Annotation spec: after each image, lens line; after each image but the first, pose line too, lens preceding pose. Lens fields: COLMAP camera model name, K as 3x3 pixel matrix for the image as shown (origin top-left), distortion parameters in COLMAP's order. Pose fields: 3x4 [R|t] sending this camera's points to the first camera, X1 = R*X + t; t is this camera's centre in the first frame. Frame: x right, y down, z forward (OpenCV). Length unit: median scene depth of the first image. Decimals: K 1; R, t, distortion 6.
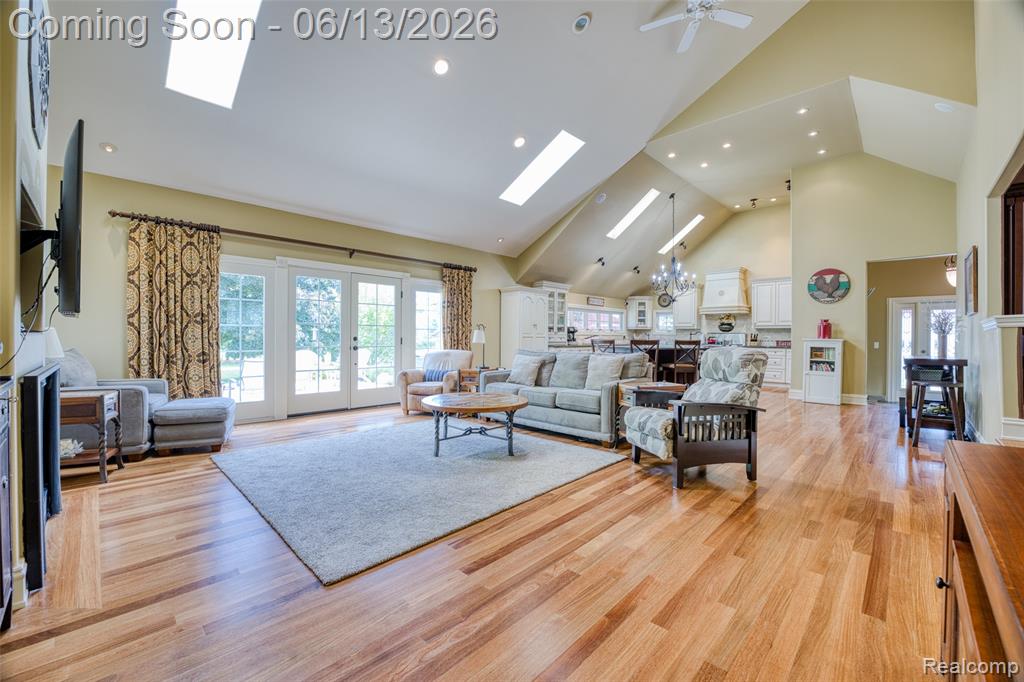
lens RADIAL K [[413.5, 0, 524.0], [0, 413.5, 339.9], [0, 0, 1]] dist [-0.021731, 0.000004]
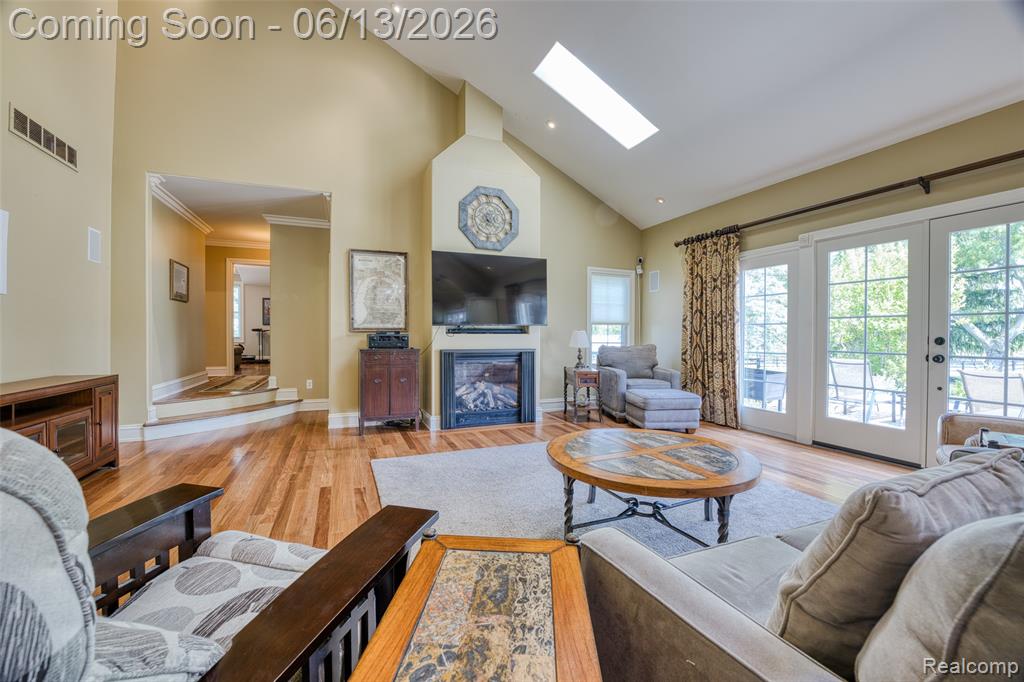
lens RADIAL K [[420.6, 0, 512.0], [0, 420.6, 341.0], [0, 0, 1]] dist [-0.020222, 0.000297]
pose [[-0.429178, 0.007172, -0.903191, 0.198573], [-0.010825, 0.999856, 0.013083, -0.002562], [0.903155, 0.015392, -0.429039, 0.470692]]
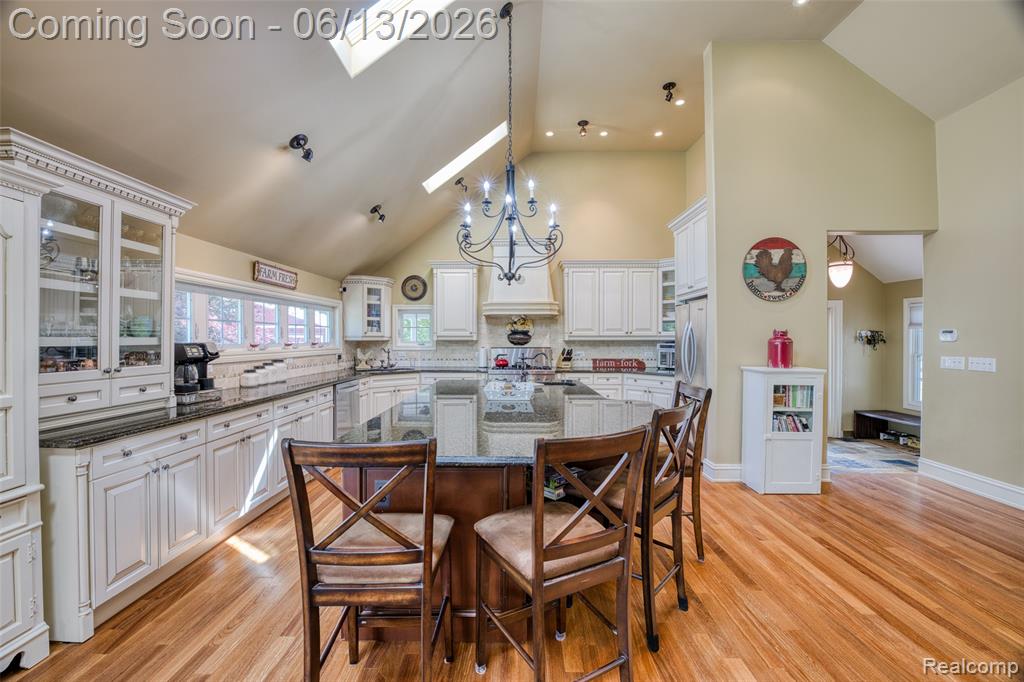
lens RADIAL K [[401.9, 0, 512.0], [0, 401.9, 341.0], [0, 0, 1]] dist [-0.017736, 0.000209]
pose [[0.741050, -0.012554, 0.671332, 0.096263], [0.012058, 0.999913, 0.005389, -0.033518], [-0.671341, 0.004101, 0.741137, 0.650969]]
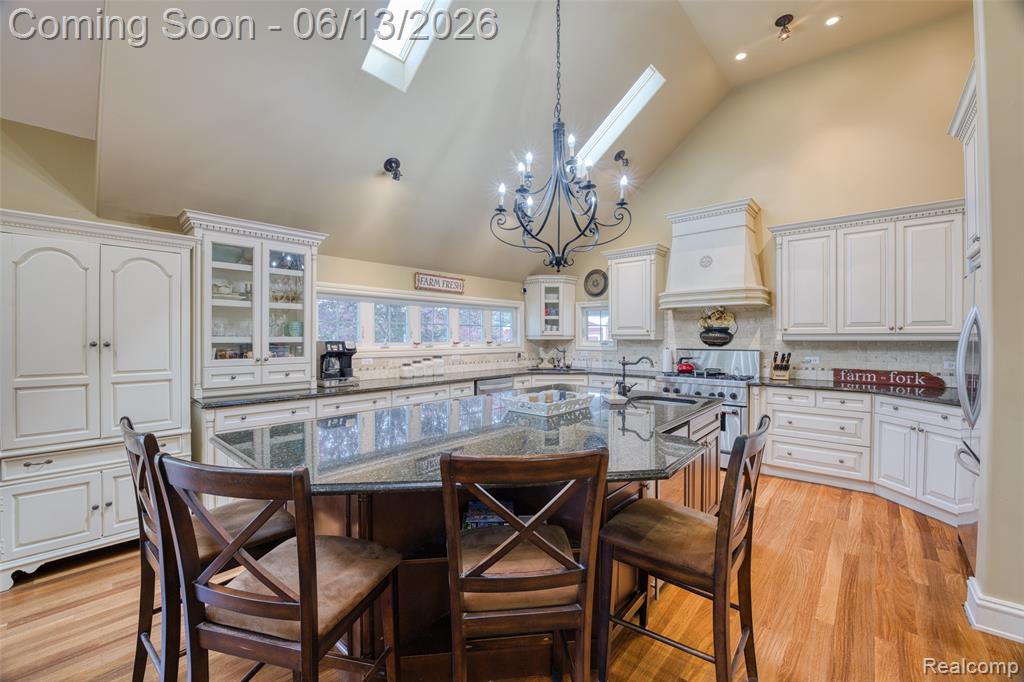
lens RADIAL K [[413.5, 0, 524.0], [0, 413.5, 339.9], [0, 0, 1]] dist [-0.021731, 0.000004]
pose [[0.999262, -0.008033, 0.037568, 0.293621], [0.008095, 0.999966, -0.001496, -0.032245], [-0.037555, 0.001799, 0.999293, 0.622381]]
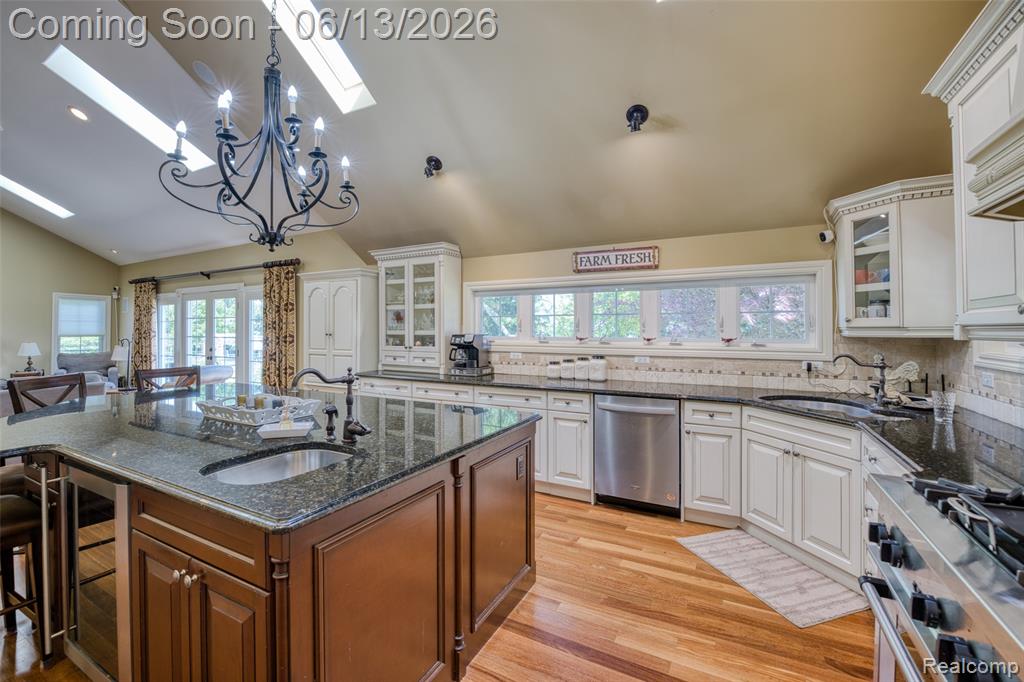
lens RADIAL K [[420.1, 0, 508.1], [0, 420.1, 326.3], [0, 0, 1]] dist [-0.023613, -0.000025]
pose [[0.253844, -0.016274, -0.967108, 0.571647], [-0.007983, 0.999789, -0.018920, -0.033652], [0.967212, 0.012523, 0.253661, 0.958462]]
